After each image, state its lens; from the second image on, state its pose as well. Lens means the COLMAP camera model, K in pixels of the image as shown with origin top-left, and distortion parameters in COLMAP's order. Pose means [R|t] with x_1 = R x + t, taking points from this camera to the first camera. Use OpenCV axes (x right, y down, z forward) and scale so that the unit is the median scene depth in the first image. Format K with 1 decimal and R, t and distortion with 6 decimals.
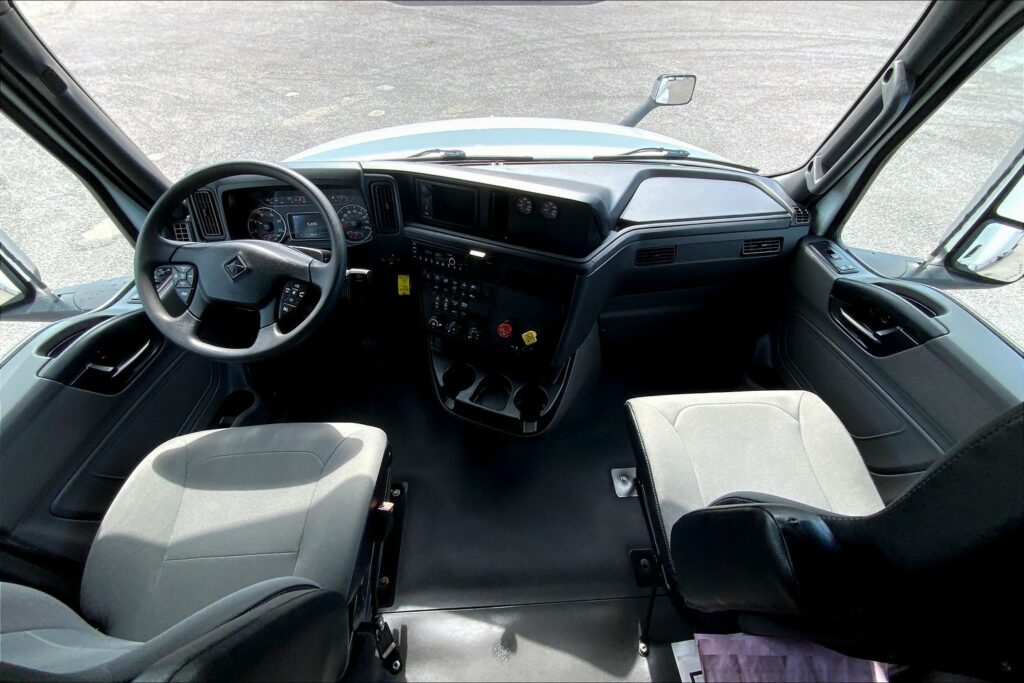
lens RADIAL K [[411.0, 0, 525.7], [0, 411.0, 353.6], [0, 0, 1]] dist [0.004591, -0.001889]
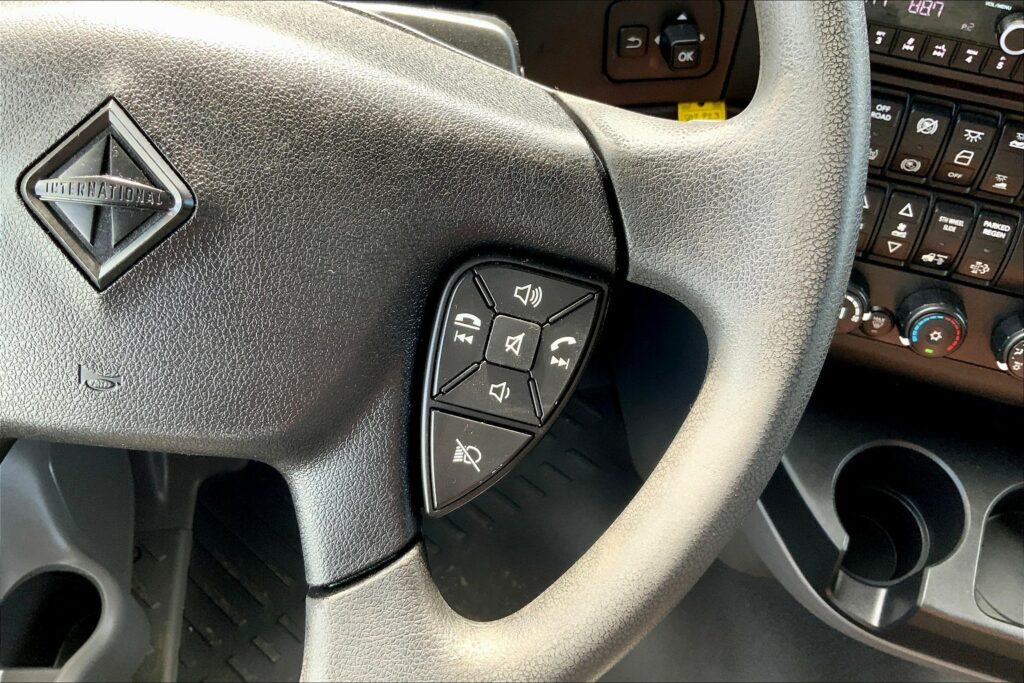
lens RADIAL K [[862.9, 0, 522.8], [0, 862.9, 349.1], [0, 0, 1]] dist [0.067946, -0.126885]
pose [[0.998808, -0.047528, 0.011154, -0.433886], [0.044940, 0.984369, 0.170291, -0.153223], [-0.019073, -0.169587, 0.985331, 0.534288]]
